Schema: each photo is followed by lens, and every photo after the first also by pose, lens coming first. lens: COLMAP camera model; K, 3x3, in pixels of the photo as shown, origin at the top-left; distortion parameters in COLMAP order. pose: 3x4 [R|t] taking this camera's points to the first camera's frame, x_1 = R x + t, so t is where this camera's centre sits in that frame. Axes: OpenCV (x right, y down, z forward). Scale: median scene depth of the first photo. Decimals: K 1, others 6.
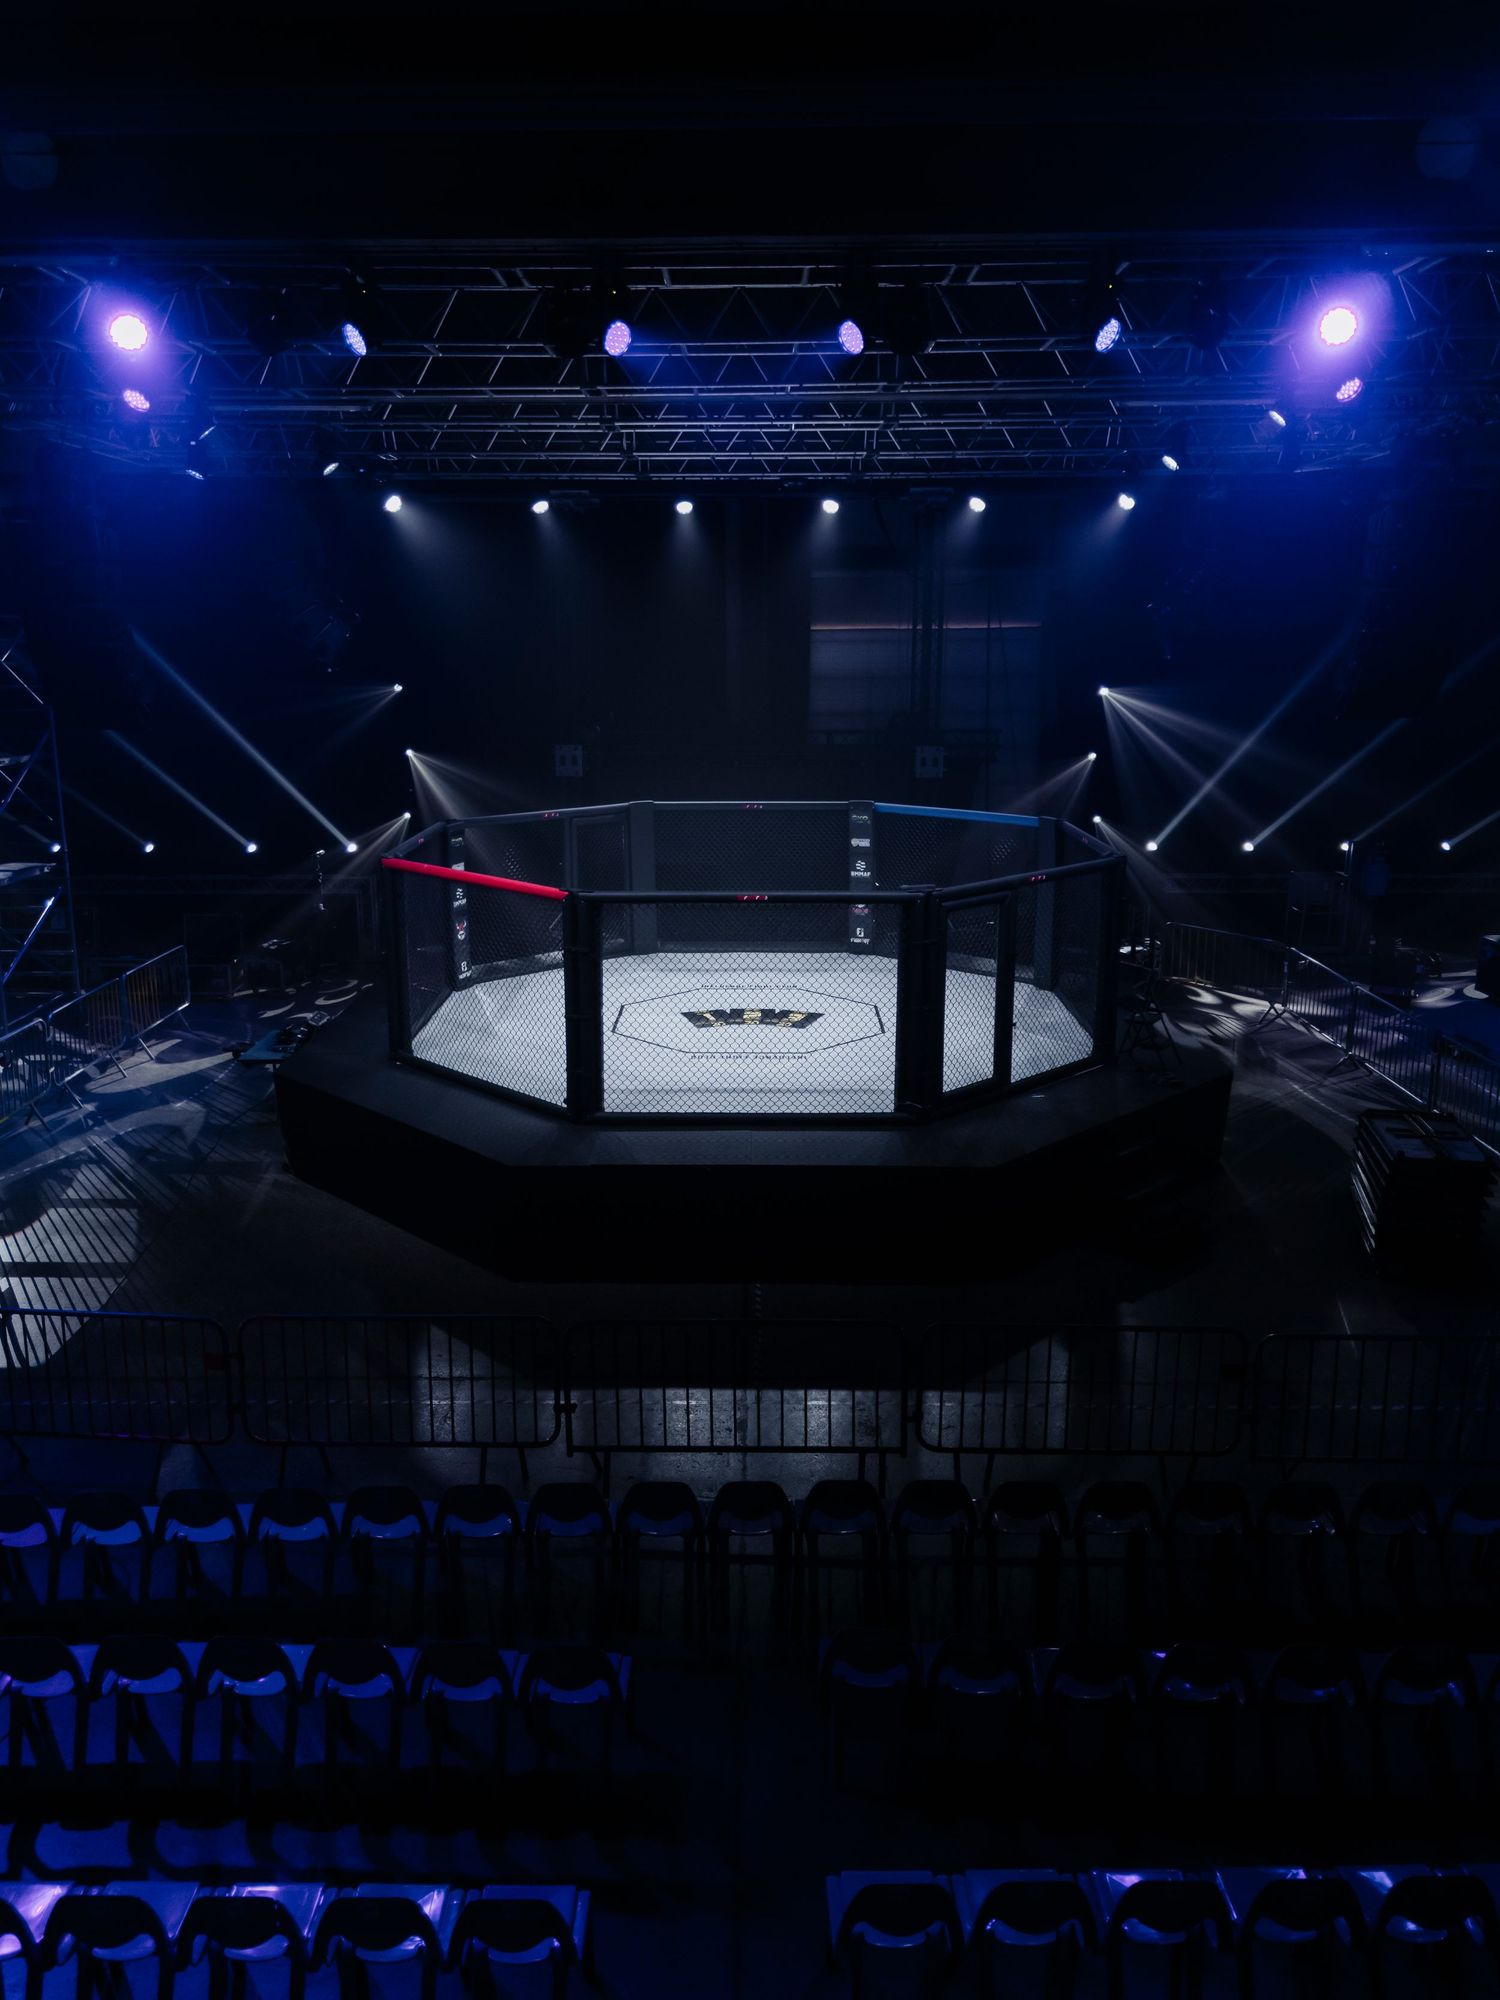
lens RADIAL K [[1401.2, 0, 750.0], [0, 1401.2, 1000.0], [0, 0, 1]] dist [0.040758, -0.001240]
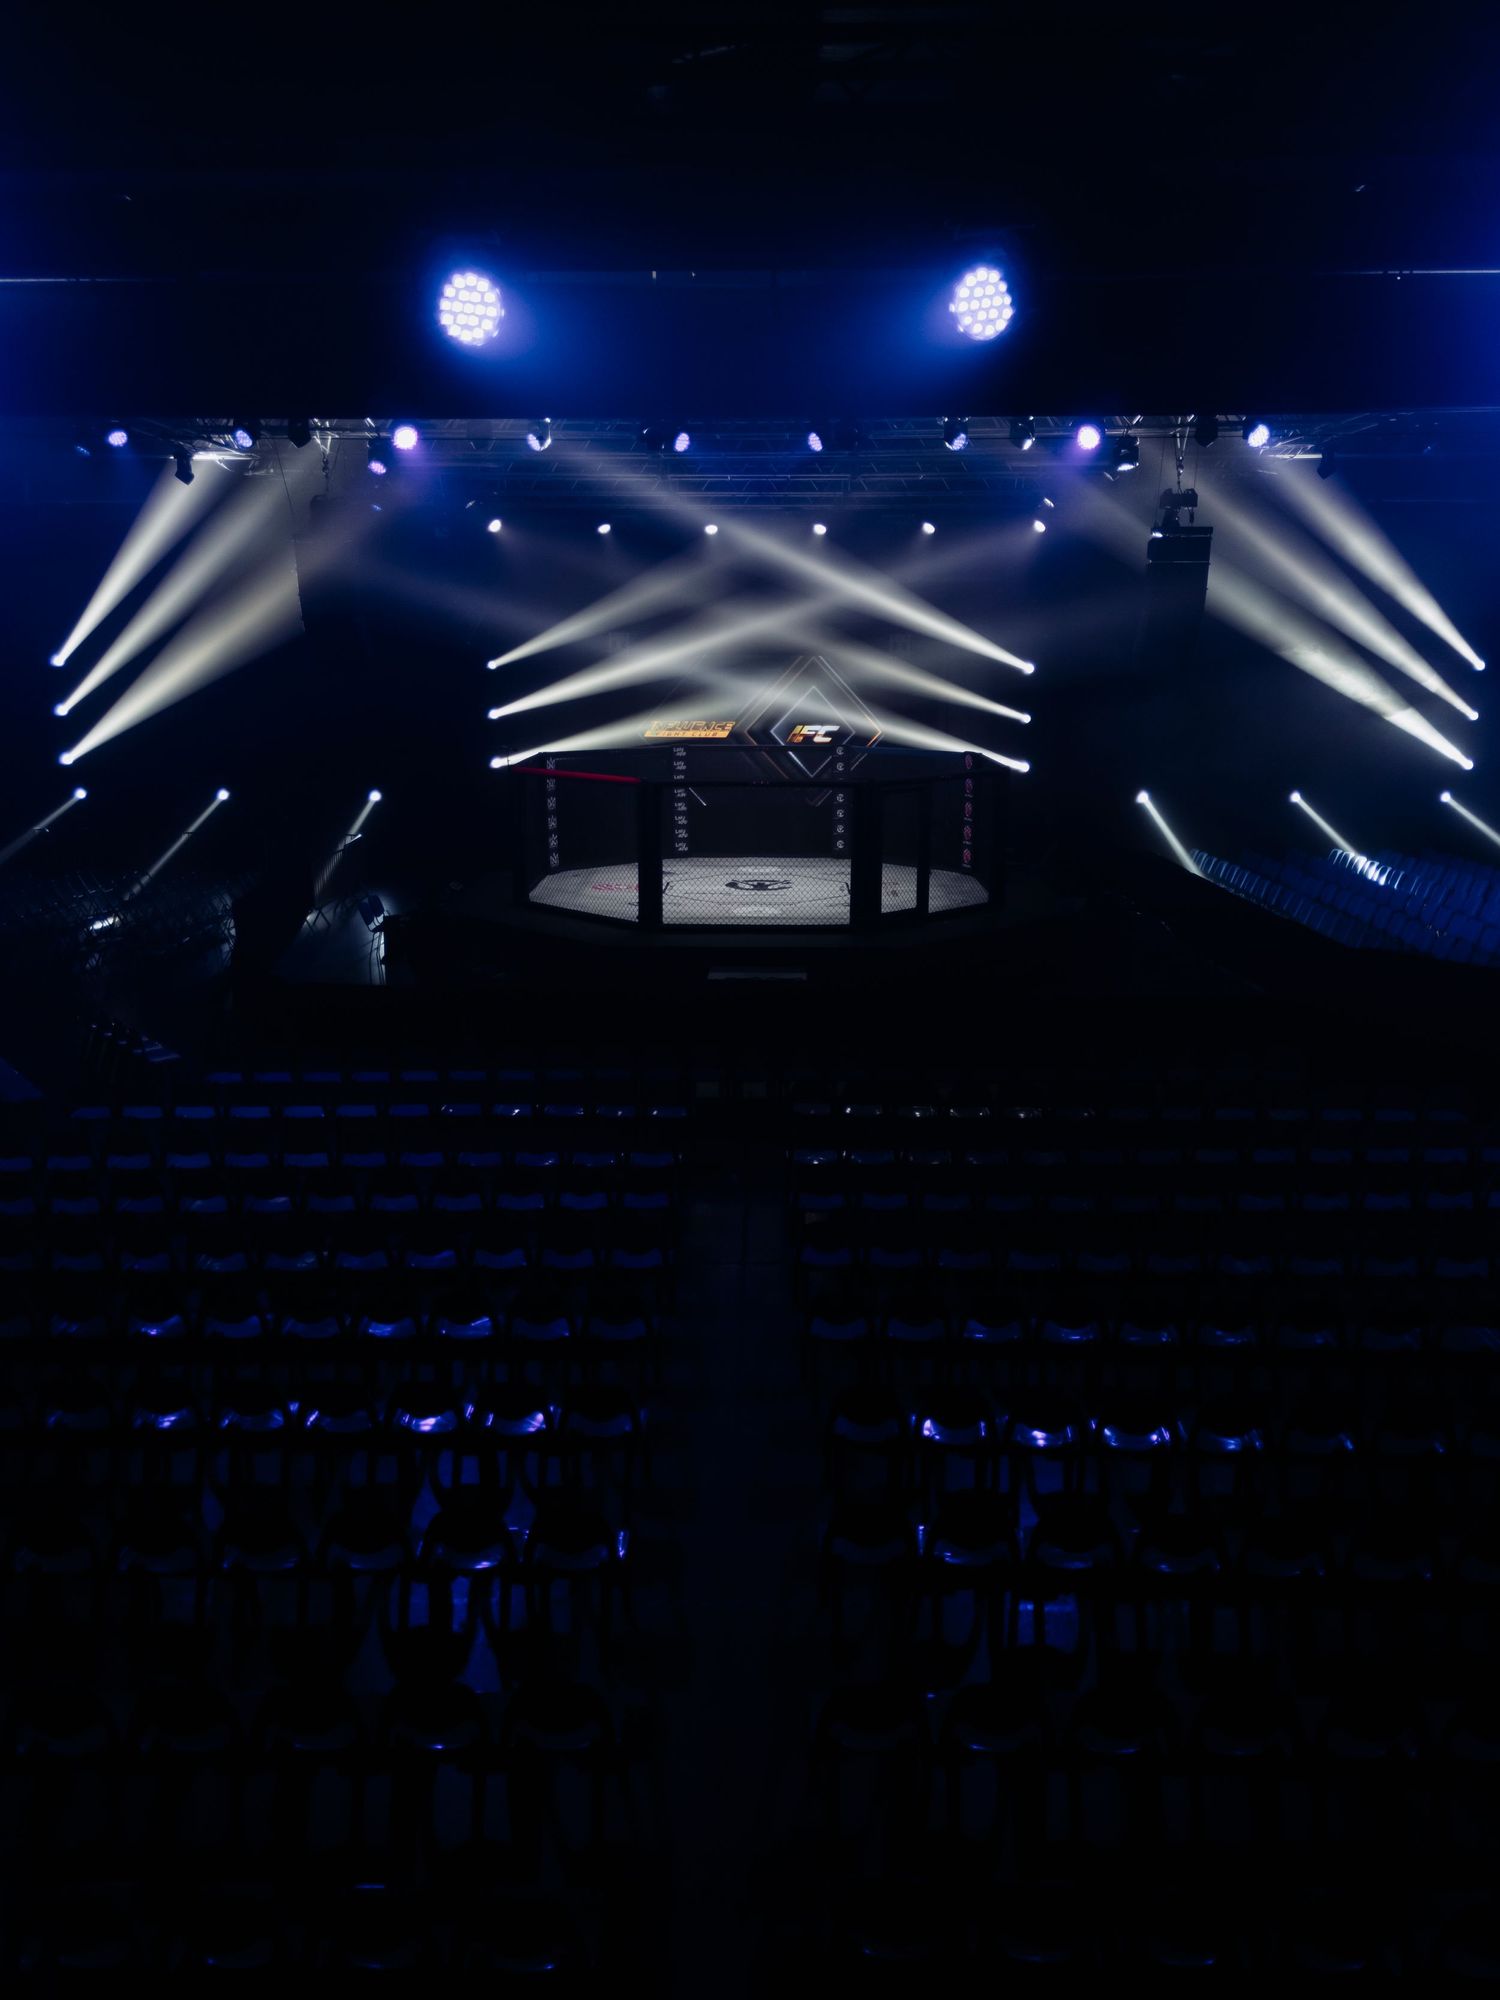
lens RADIAL K [[1401.2, 0, 750.0], [0, 1401.2, 1000.0], [0, 0, 1]] dist [0.040758, -0.001240]
pose [[0.999947, 0.005989, -0.008386, 0.005932], [-0.006047, 0.999958, -0.006842, 0.154303], [0.008345, 0.006892, 0.999941, -0.485254]]
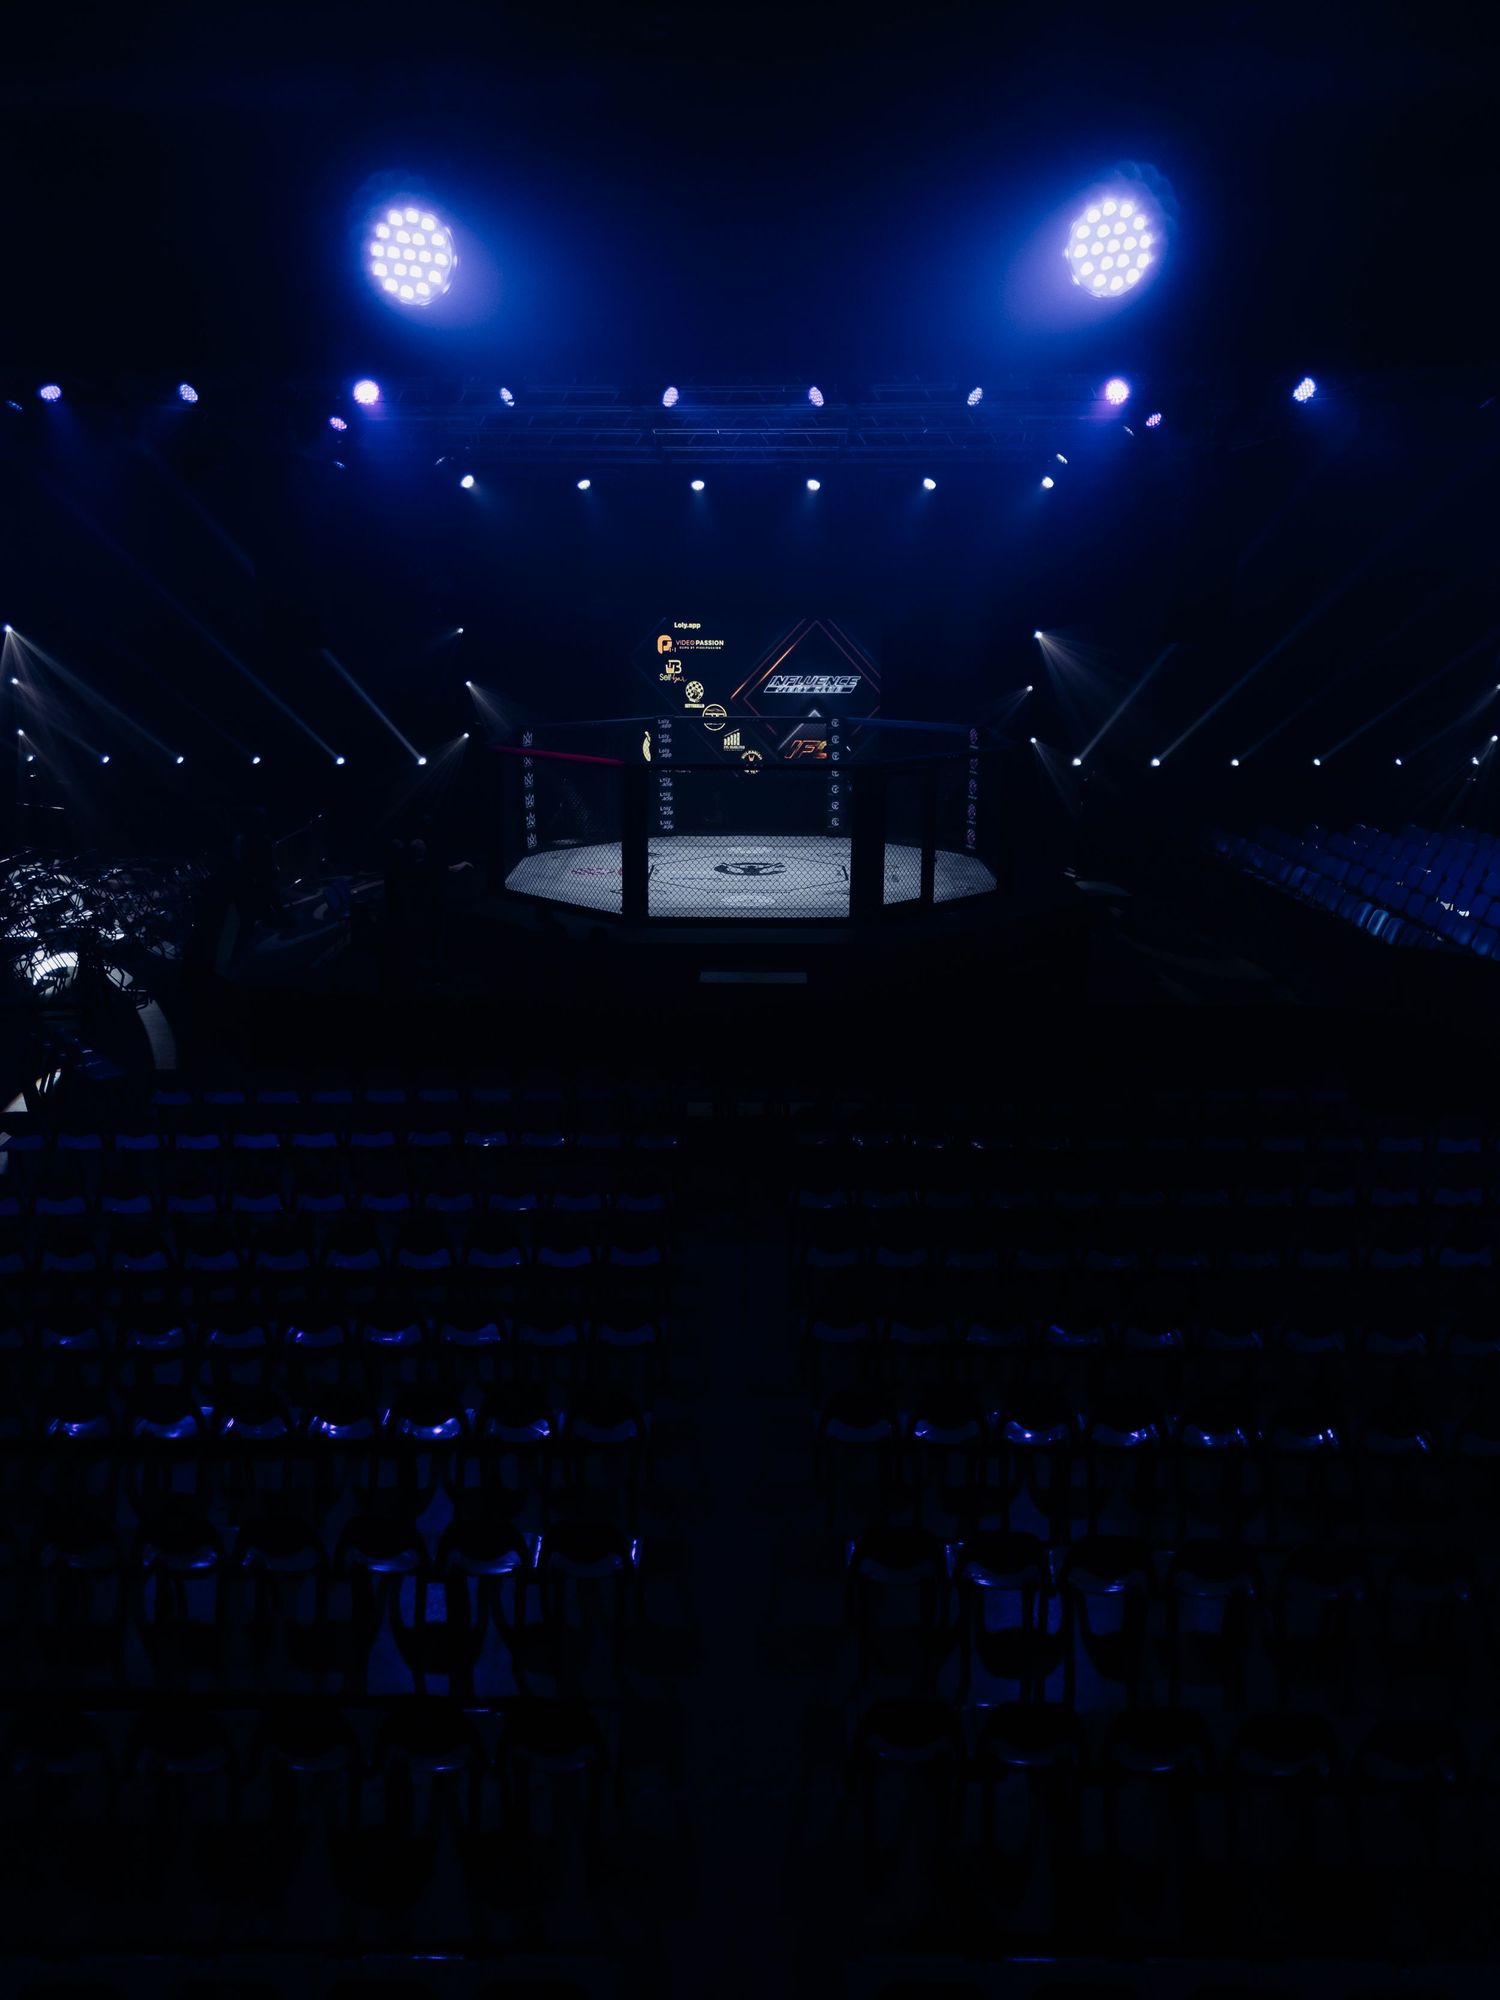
lens RADIAL K [[1418.4, 0, 732.2], [0, 1418.4, 983.3], [0, 0, 1]] dist [0.038421, -0.001636]
pose [[0.999956, 0.005443, -0.007655, -0.005125], [-0.005340, 0.999896, 0.013429, 0.113787], [0.007727, -0.013387, 0.999881, -0.406327]]
